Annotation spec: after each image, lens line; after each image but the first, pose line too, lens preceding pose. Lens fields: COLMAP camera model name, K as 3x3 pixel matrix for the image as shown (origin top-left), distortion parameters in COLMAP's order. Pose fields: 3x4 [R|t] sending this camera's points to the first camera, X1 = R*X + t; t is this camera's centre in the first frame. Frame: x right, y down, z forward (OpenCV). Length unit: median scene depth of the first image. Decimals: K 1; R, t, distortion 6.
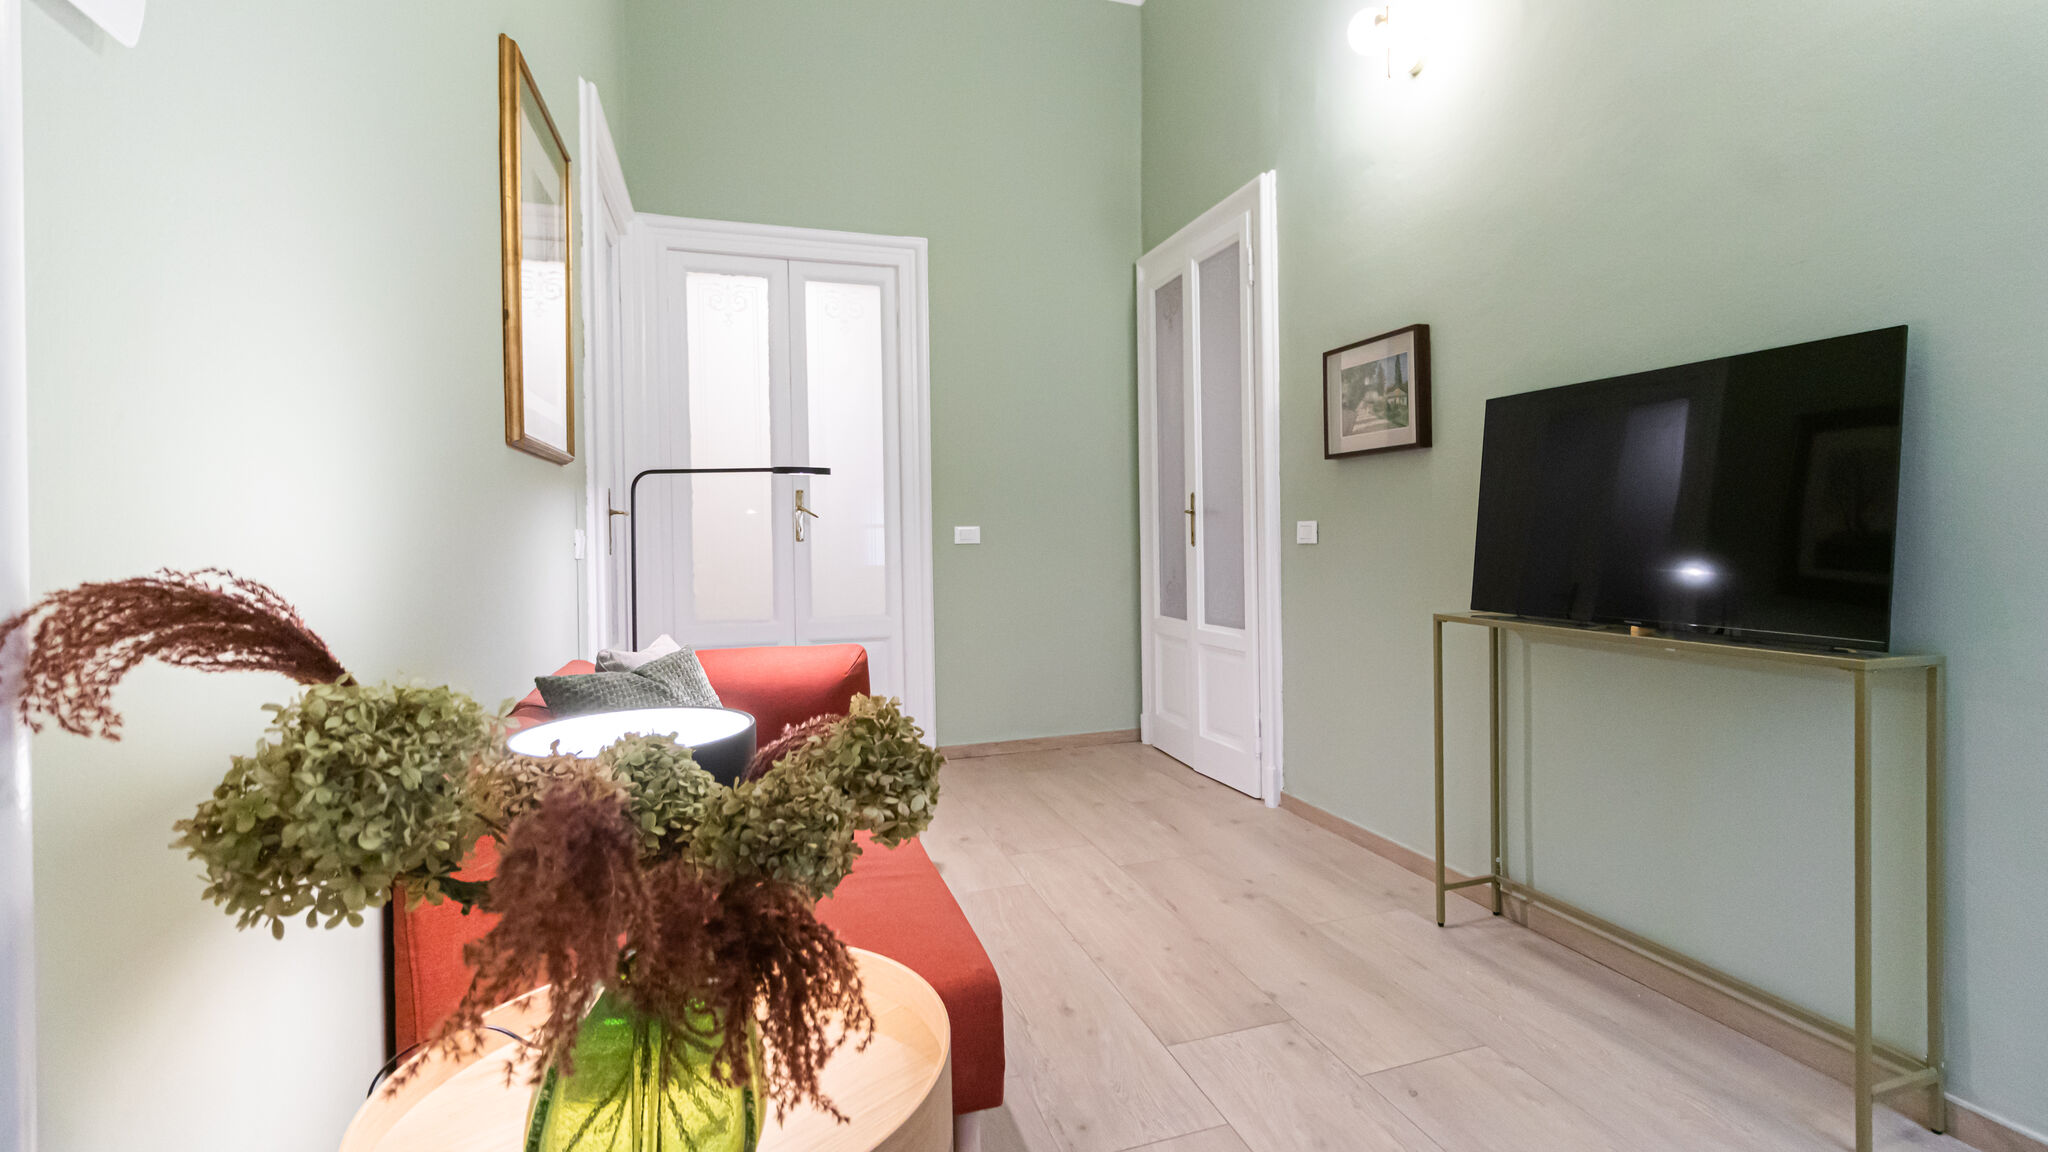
lens RADIAL K [[985.9, 0, 1023.0], [0, 985.9, 560.1], [0, 0, 1]] dist [-0.000467, -0.000153]
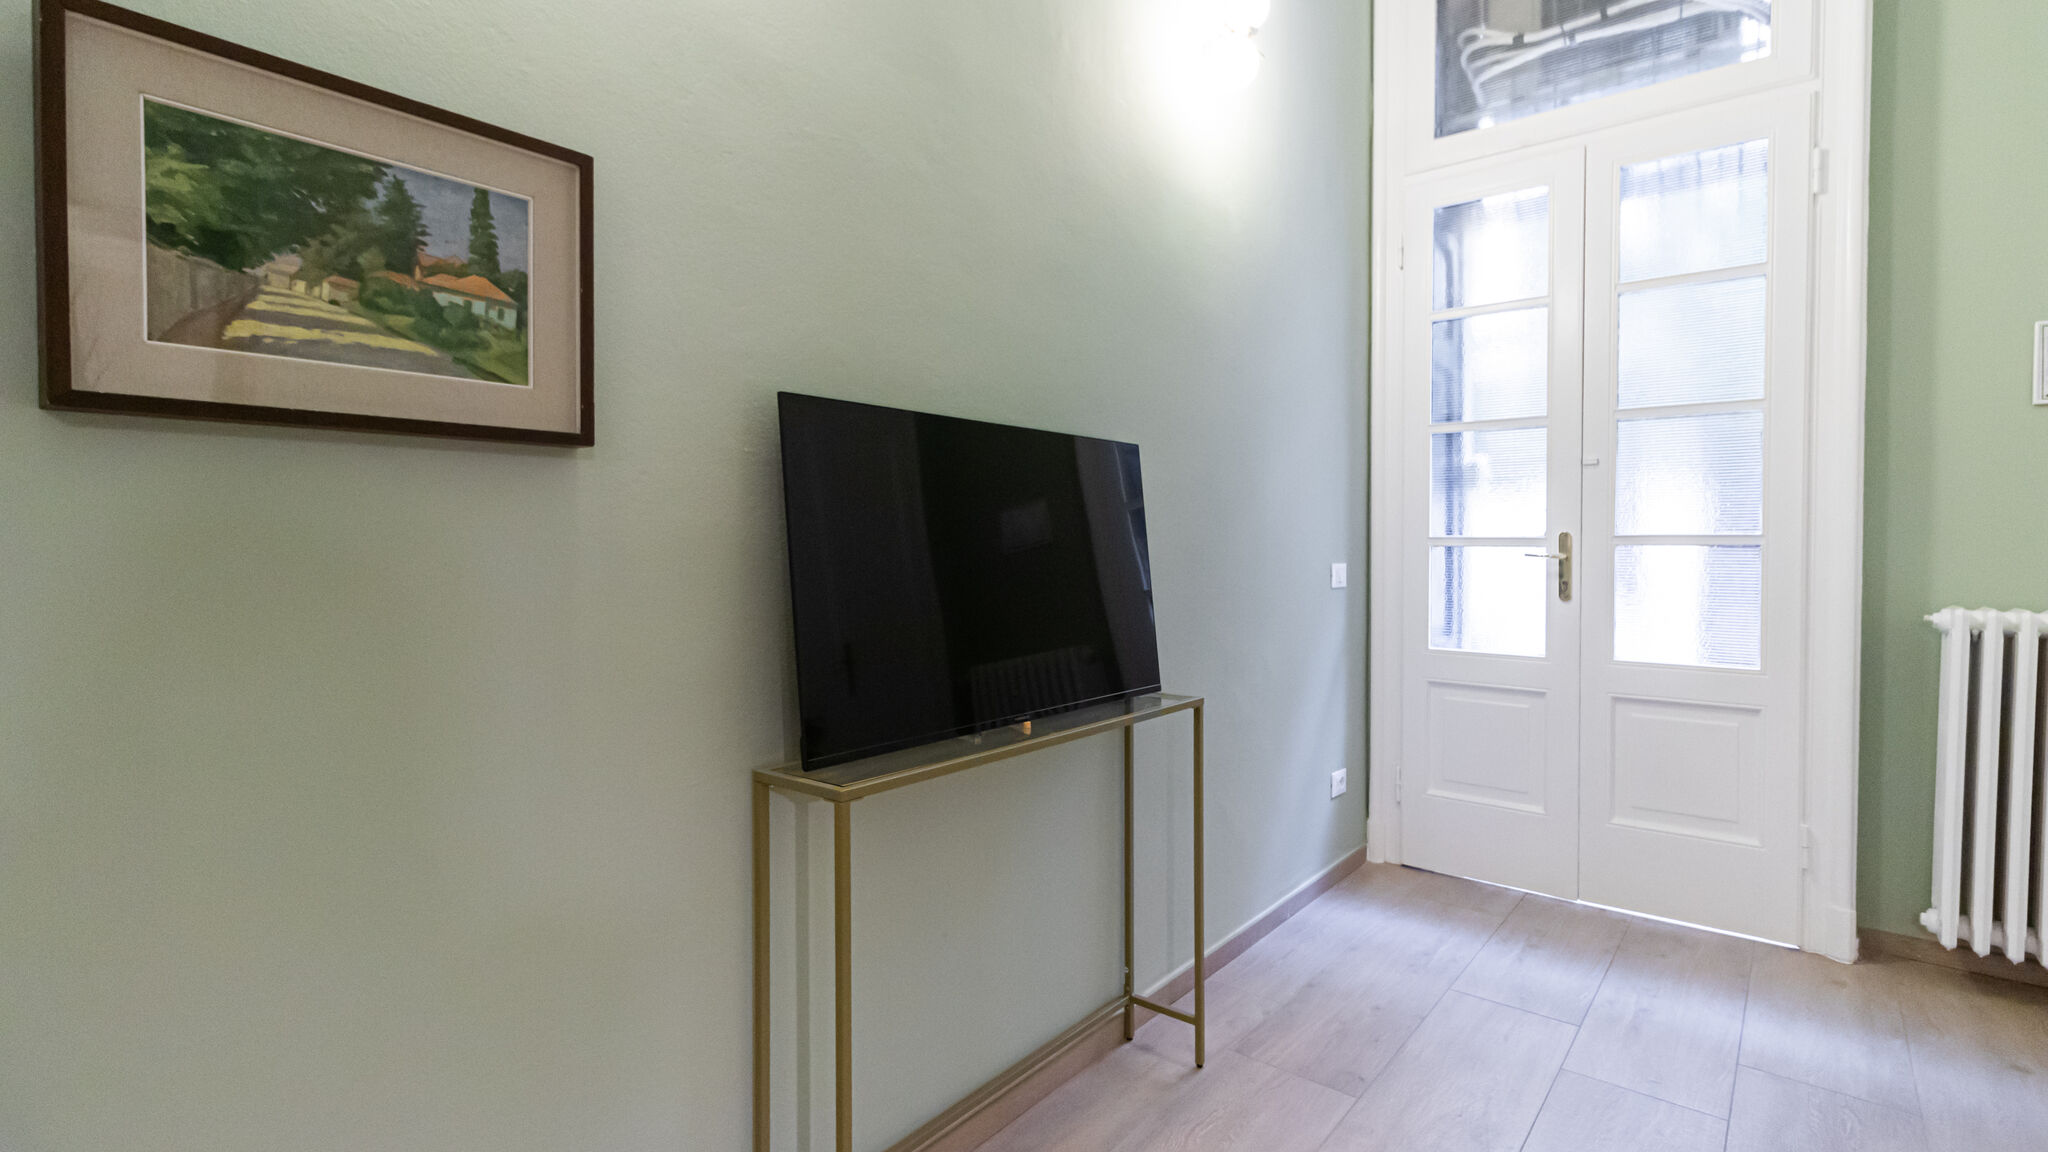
lens RADIAL K [[985.9, 0, 1023.0], [0, 985.9, 560.1], [0, 0, 1]] dist [-0.000467, -0.000153]
pose [[-0.572635, -0.007981, 0.819772, -0.052357], [0.026685, 0.999241, 0.028368, -0.065934], [-0.819376, 0.038120, -0.571987, 0.998864]]
